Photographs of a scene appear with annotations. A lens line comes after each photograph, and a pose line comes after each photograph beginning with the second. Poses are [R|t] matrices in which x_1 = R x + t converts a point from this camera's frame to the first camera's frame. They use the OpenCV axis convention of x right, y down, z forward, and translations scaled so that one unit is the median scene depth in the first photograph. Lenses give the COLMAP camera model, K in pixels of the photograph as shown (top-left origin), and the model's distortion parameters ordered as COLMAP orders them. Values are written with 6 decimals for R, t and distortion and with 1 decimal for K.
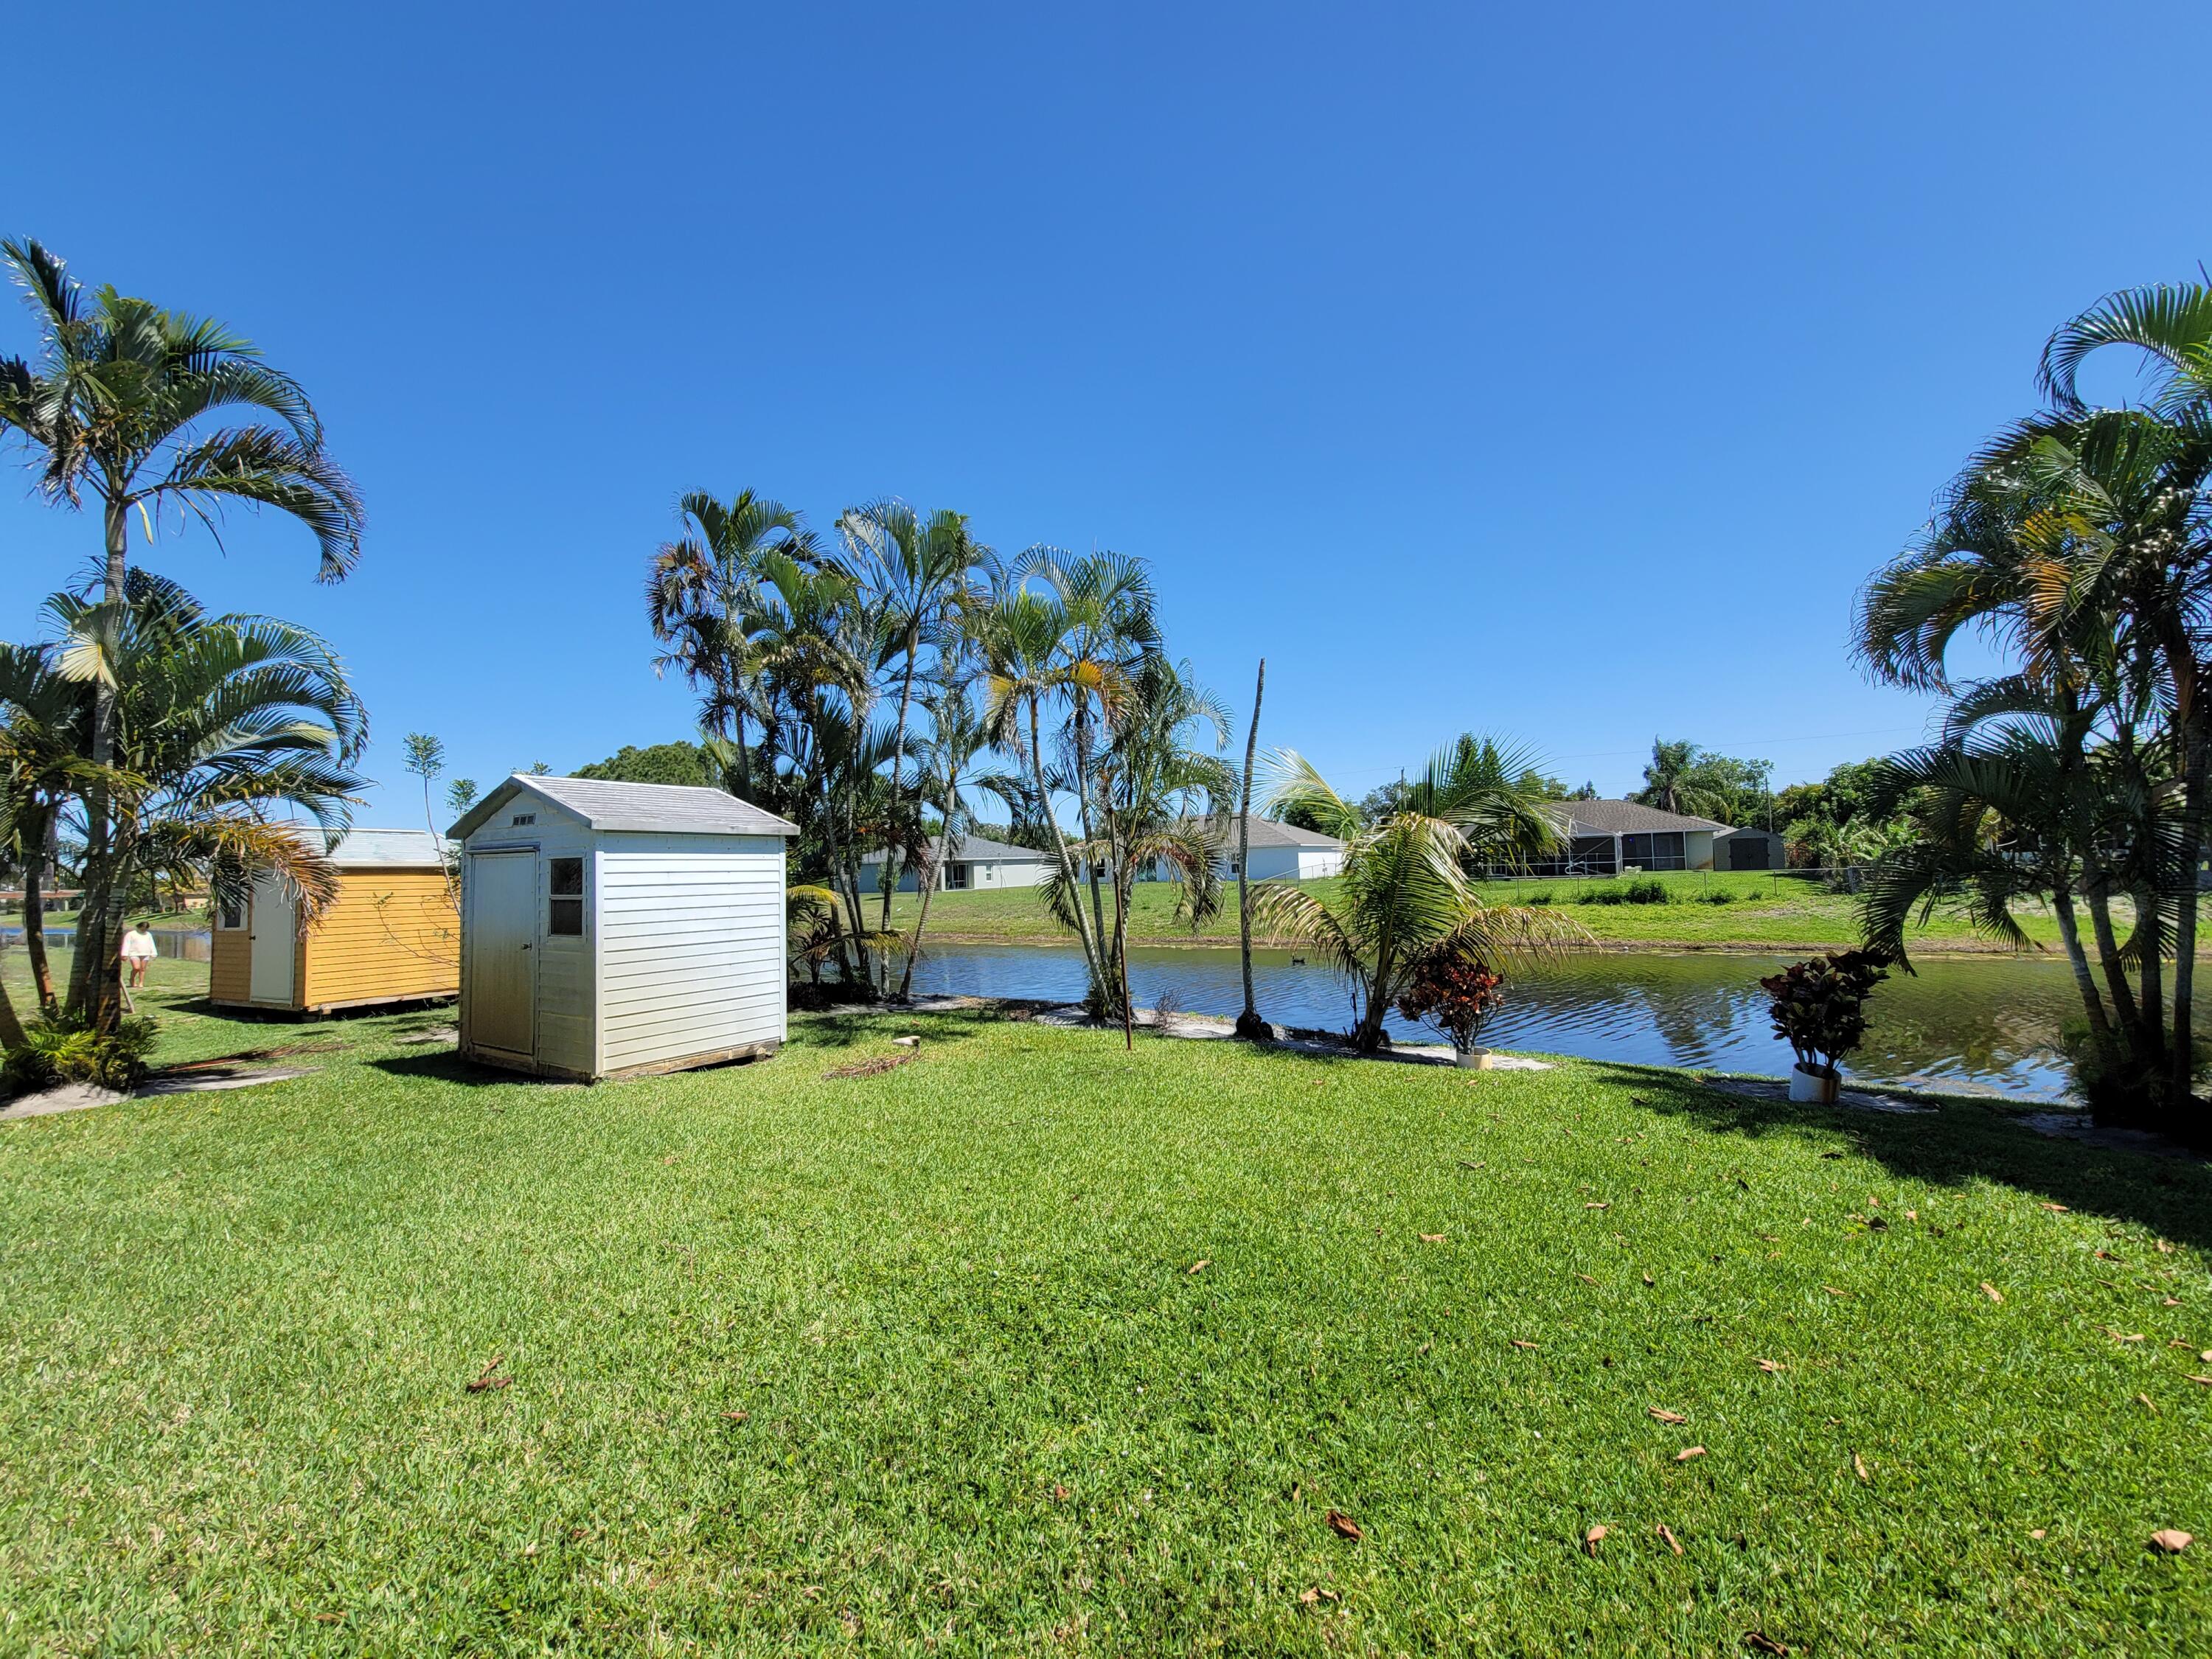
lens RADIAL K [[894.8, 0, 1106.0], [0, 894.8, 829.5], [0, 0, 1]] dist [0.000269, 0.000032]
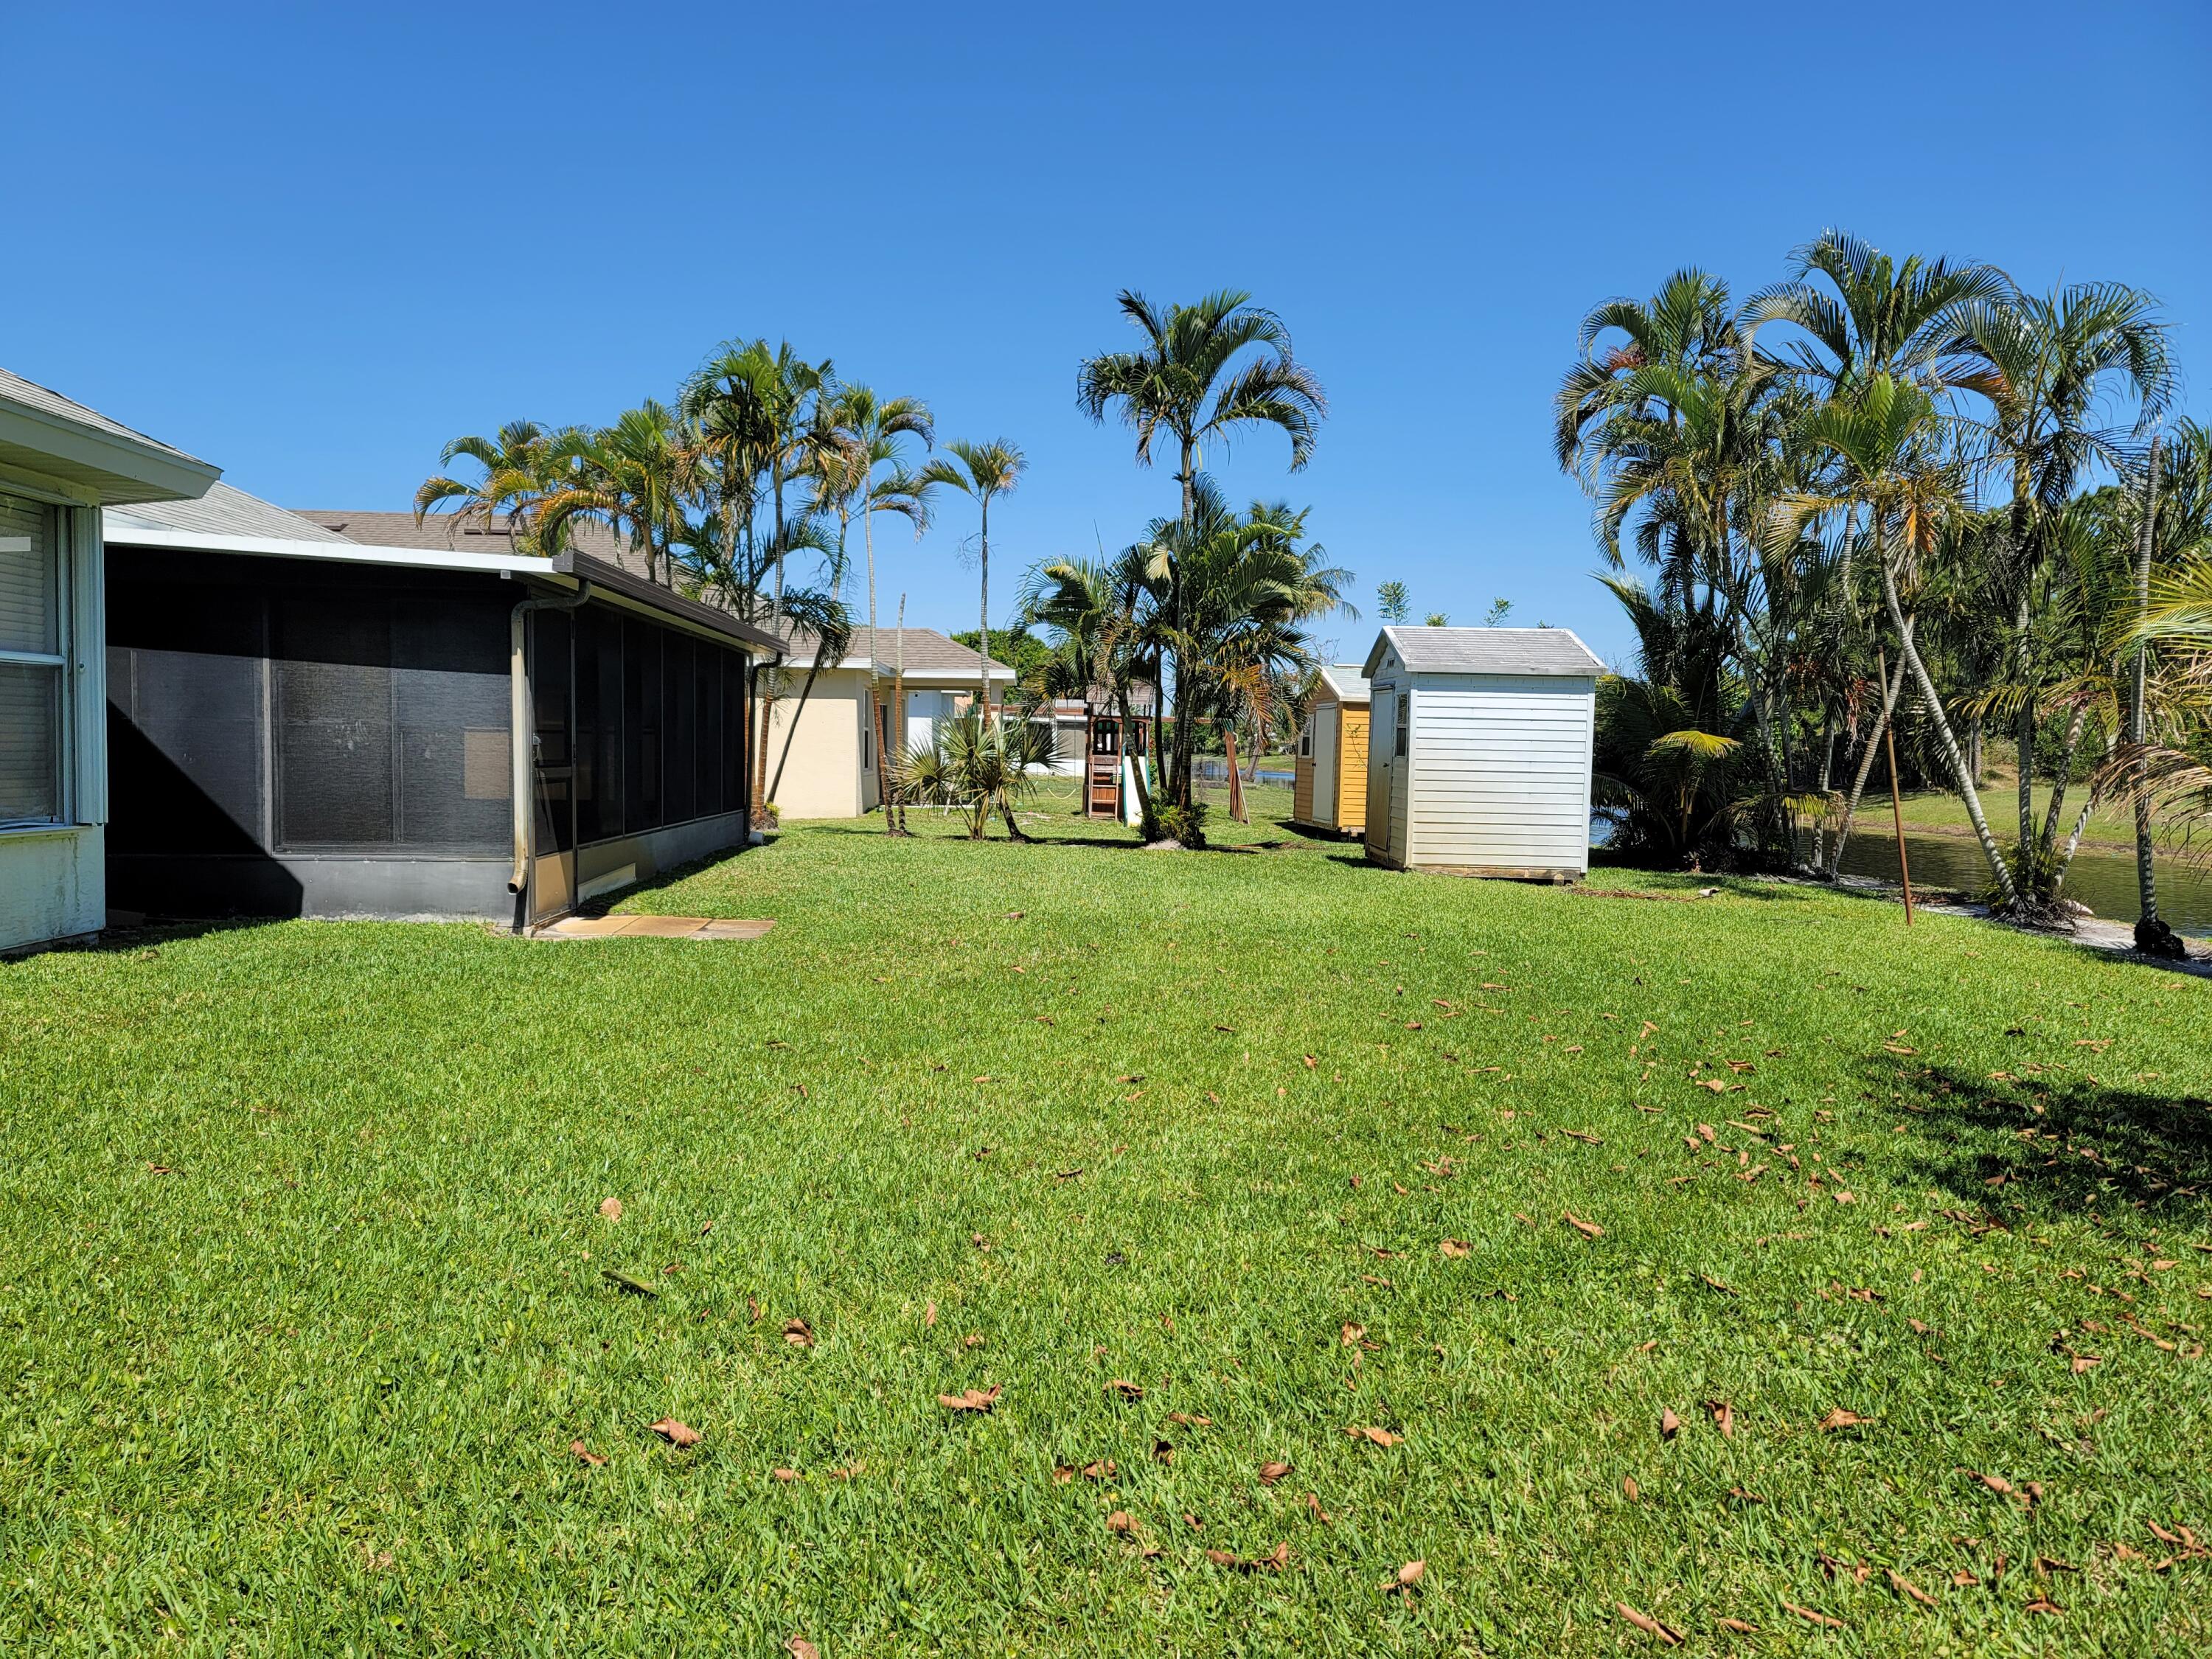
lens RADIAL K [[1648.2, 0, 1106.0], [0, 1648.2, 829.5], [0, 0, 1]] dist [0.004571, 0.002220]
pose [[0.554917, 0.081143, -0.827939, 0.983106], [0.009657, 0.994536, 0.103944, -0.021215], [0.831850, -0.065676, 0.551101, -0.561872]]
